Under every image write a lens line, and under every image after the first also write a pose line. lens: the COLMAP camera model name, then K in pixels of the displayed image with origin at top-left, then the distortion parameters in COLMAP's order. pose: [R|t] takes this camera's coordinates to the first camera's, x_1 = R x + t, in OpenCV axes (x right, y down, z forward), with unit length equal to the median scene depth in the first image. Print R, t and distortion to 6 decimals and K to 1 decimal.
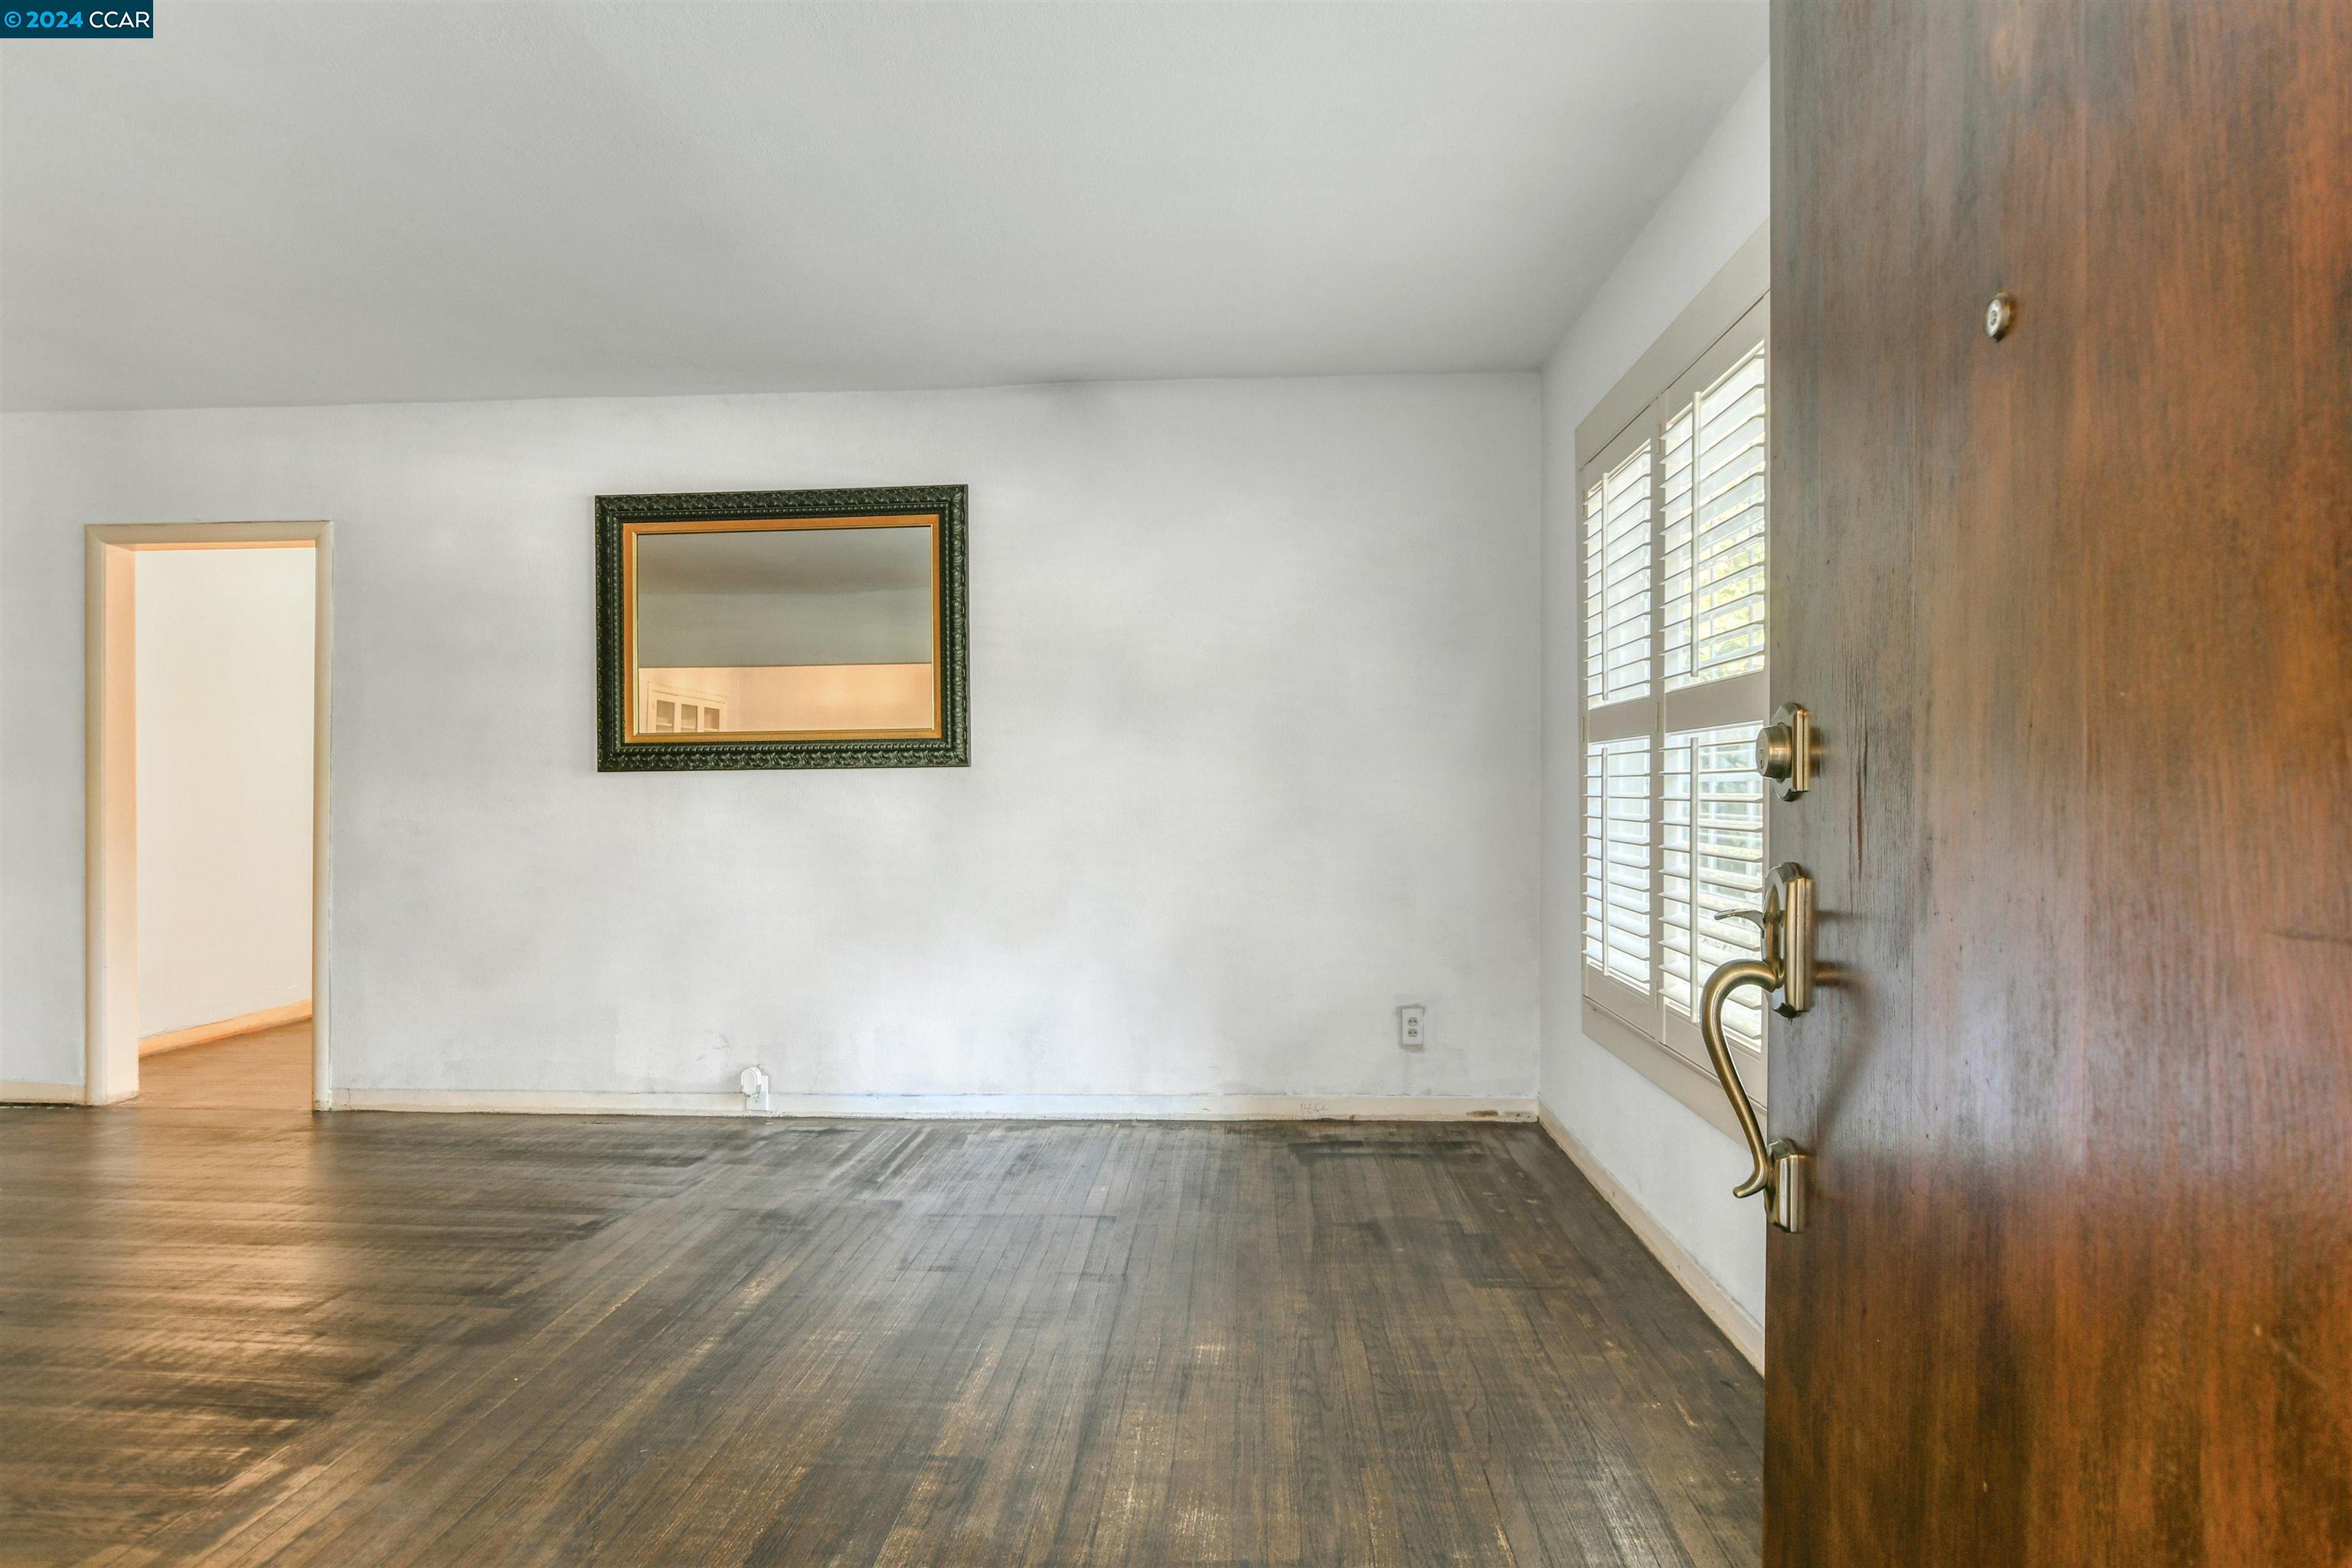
lens RADIAL K [[1262.8, 0, 1179.4], [0, 1262.8, 793.6], [0, 0, 1]] dist [-0.026738, 0.006261]
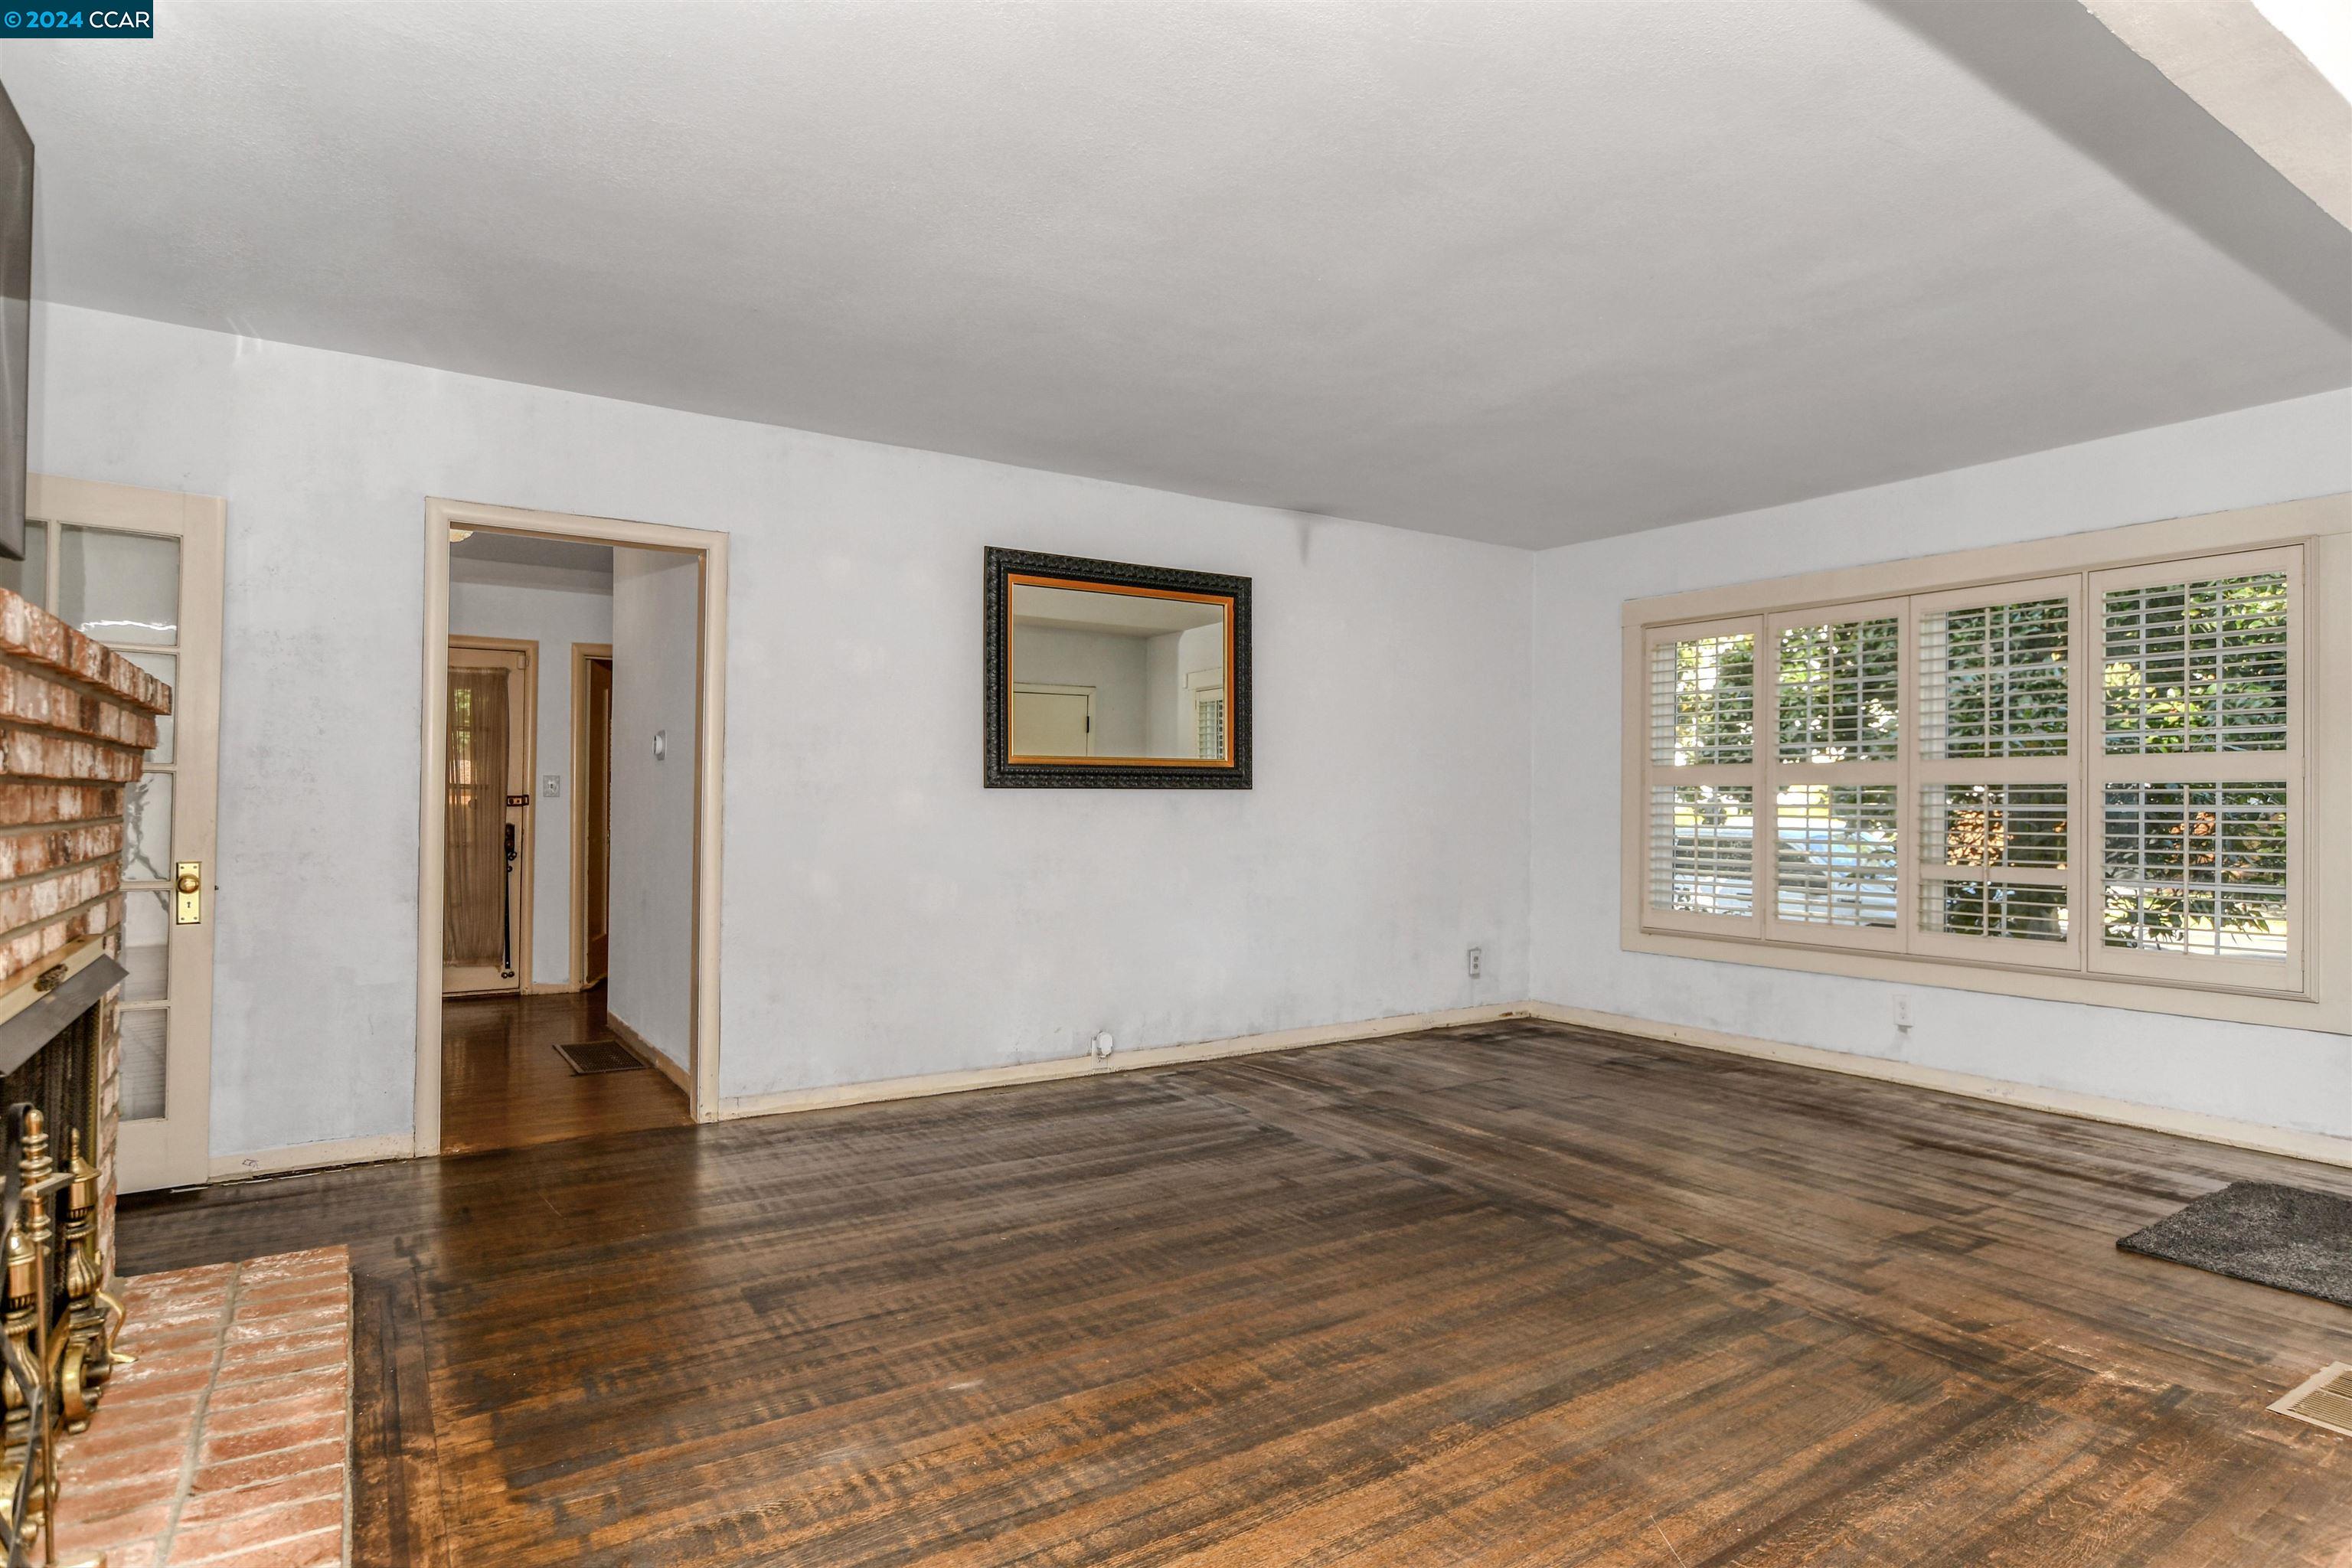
lens RADIAL K [[1262.8, 0, 1175.0], [0, 1262.8, 783.7], [0, 0, 1]] dist [-0.026738, 0.006261]
pose [[0.809918, 0.018354, 0.586256, -1.014341], [-0.007987, 0.999763, -0.020265, 0.000987], [-0.586489, 0.011731, 0.809872, -0.034180]]
